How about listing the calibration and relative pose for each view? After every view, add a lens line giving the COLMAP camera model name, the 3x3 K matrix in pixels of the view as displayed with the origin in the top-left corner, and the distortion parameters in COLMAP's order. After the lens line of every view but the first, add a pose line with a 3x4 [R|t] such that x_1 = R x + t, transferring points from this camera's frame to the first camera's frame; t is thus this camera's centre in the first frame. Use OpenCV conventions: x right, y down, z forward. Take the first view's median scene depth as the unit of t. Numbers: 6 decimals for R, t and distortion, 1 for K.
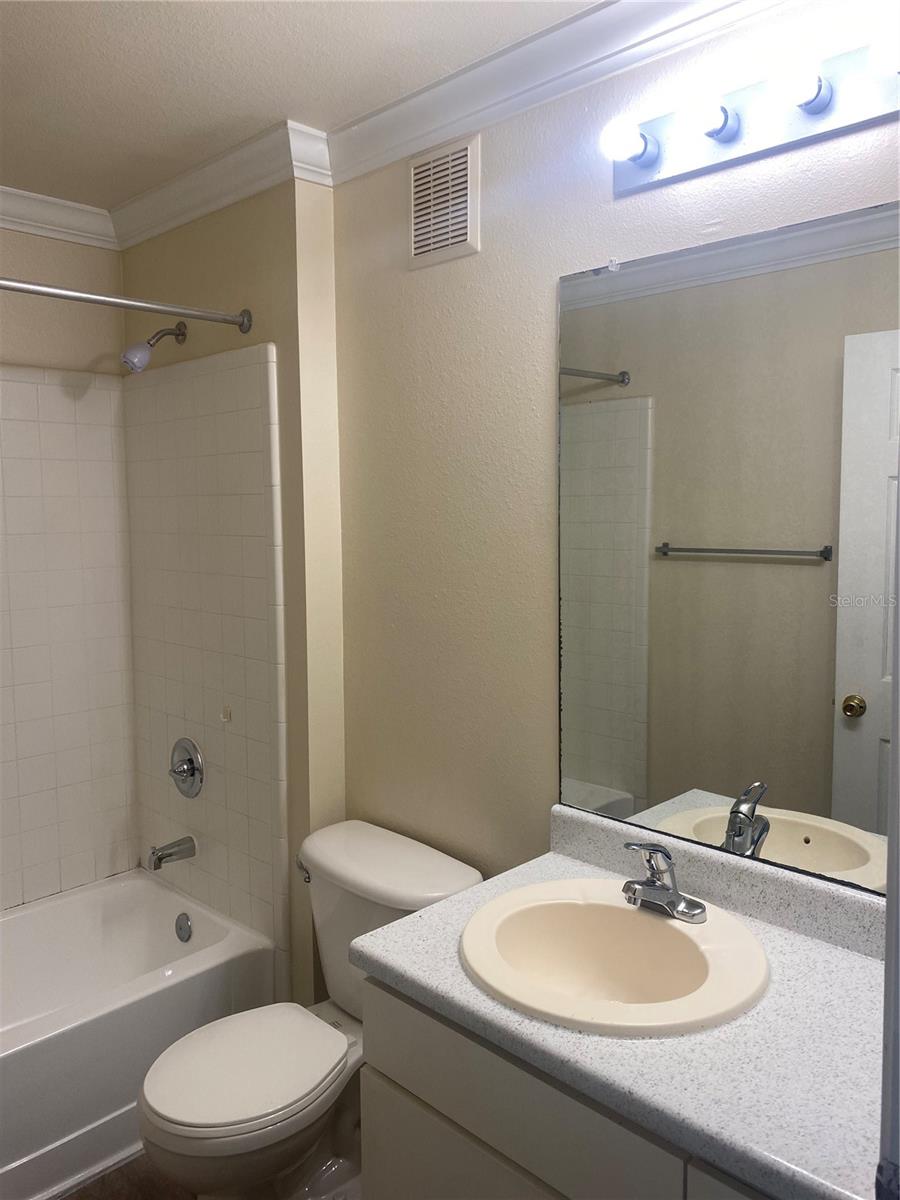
lens RADIAL K [[905.1, 0, 449.7], [0, 905.1, 595.7], [0, 0, 1]] dist [-0.003296, -0.004519]
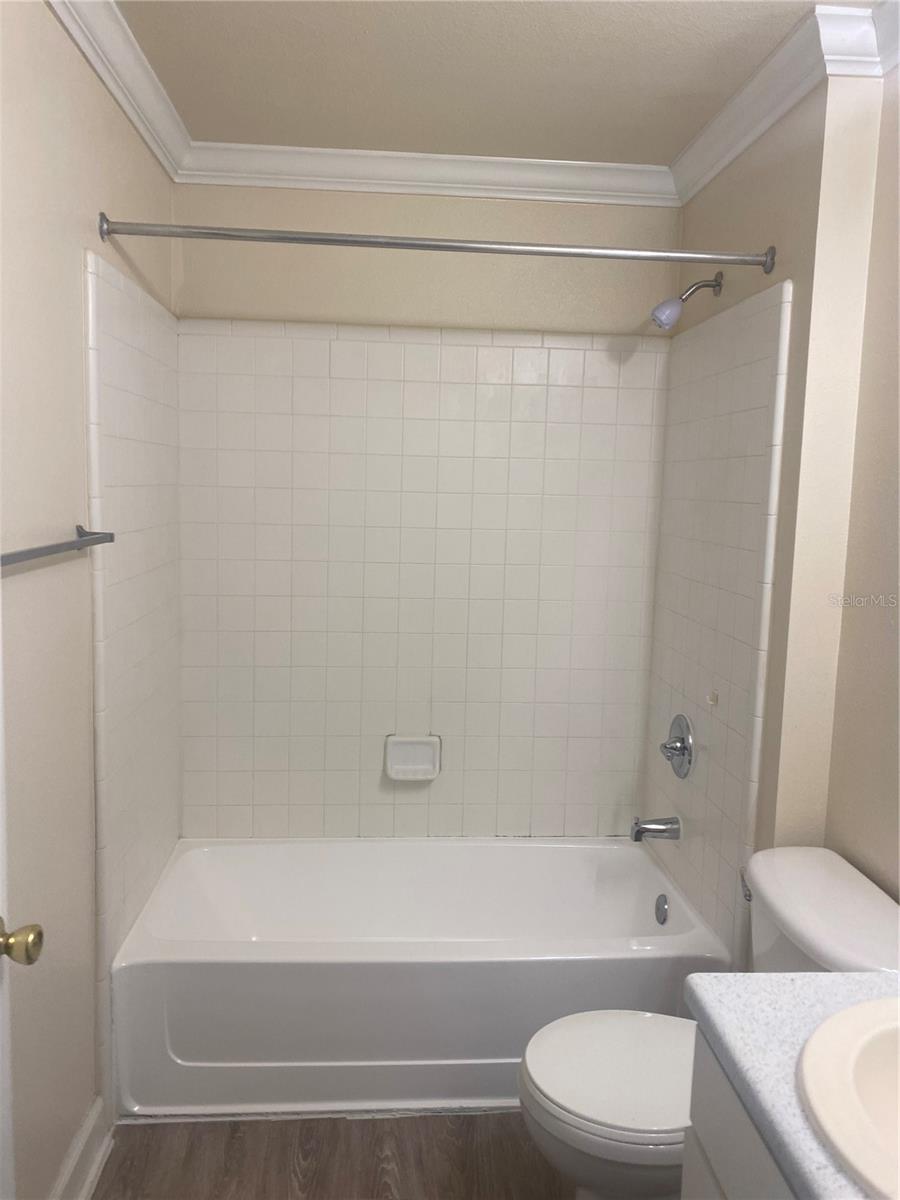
lens RADIAL K [[902.3, 0, 443.8], [0, 902.3, 589.9], [0, 0, 1]] dist [0.014213, -0.010740]
pose [[0.747316, 0.108341, -0.655577, 0.137805], [-0.100201, 0.993710, 0.049998, 0.004568], [0.656870, 0.028325, 0.753471, 0.121450]]
